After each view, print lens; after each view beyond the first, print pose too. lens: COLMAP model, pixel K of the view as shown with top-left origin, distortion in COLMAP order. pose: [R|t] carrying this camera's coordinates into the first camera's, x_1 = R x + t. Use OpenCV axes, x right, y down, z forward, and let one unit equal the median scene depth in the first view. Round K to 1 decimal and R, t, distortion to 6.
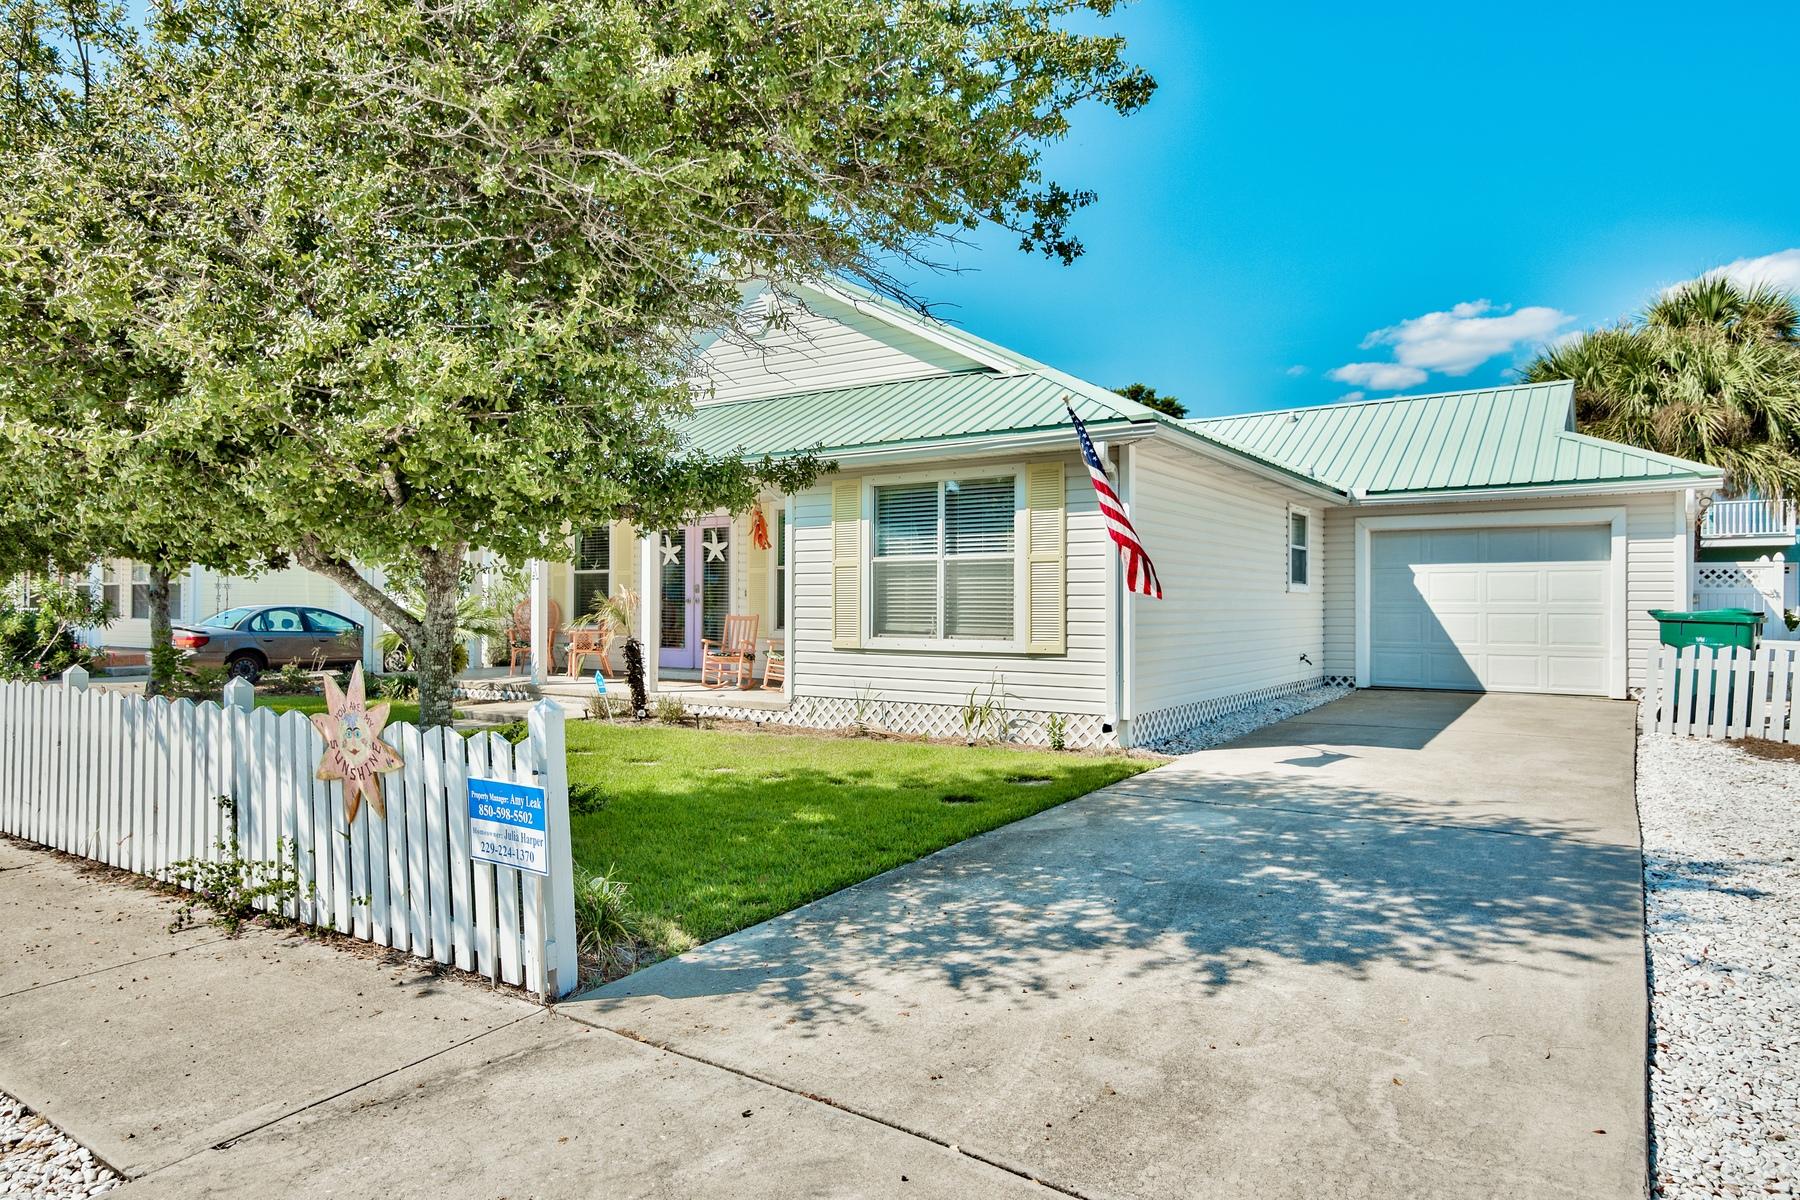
lens RADIAL K [[1061.8, 0, 900.5], [0, 1061.8, 573.3], [0, 0, 1]] dist [0.000059, 0.000022]
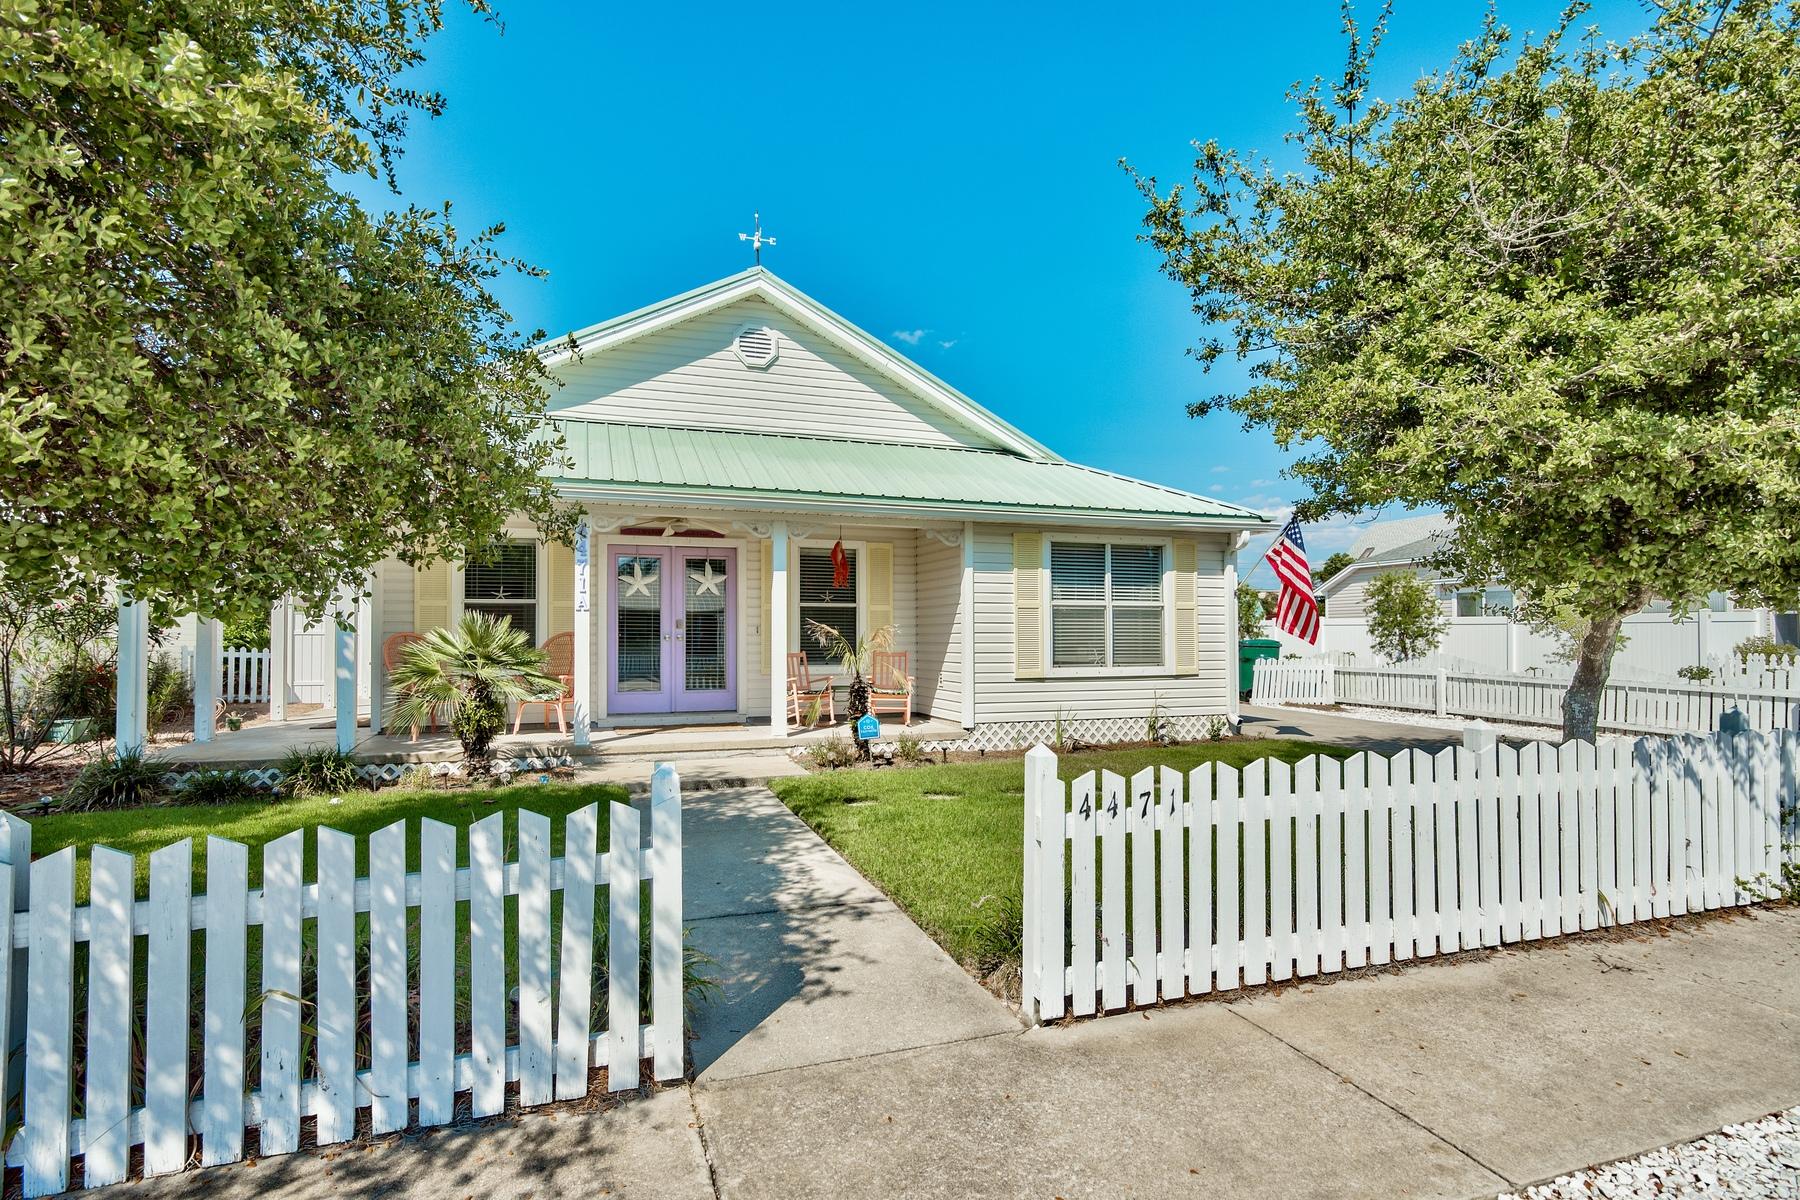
lens RADIAL K [[876.6, 0, 896.6], [0, 876.6, 584.6], [0, 0, 1]] dist [0.000021, -0.000243]
pose [[0.618946, 0.042117, 0.784303, -0.910003], [-0.020428, 0.999087, -0.037529, 0.007230], [-0.785168, 0.007207, 0.619242, 0.522650]]
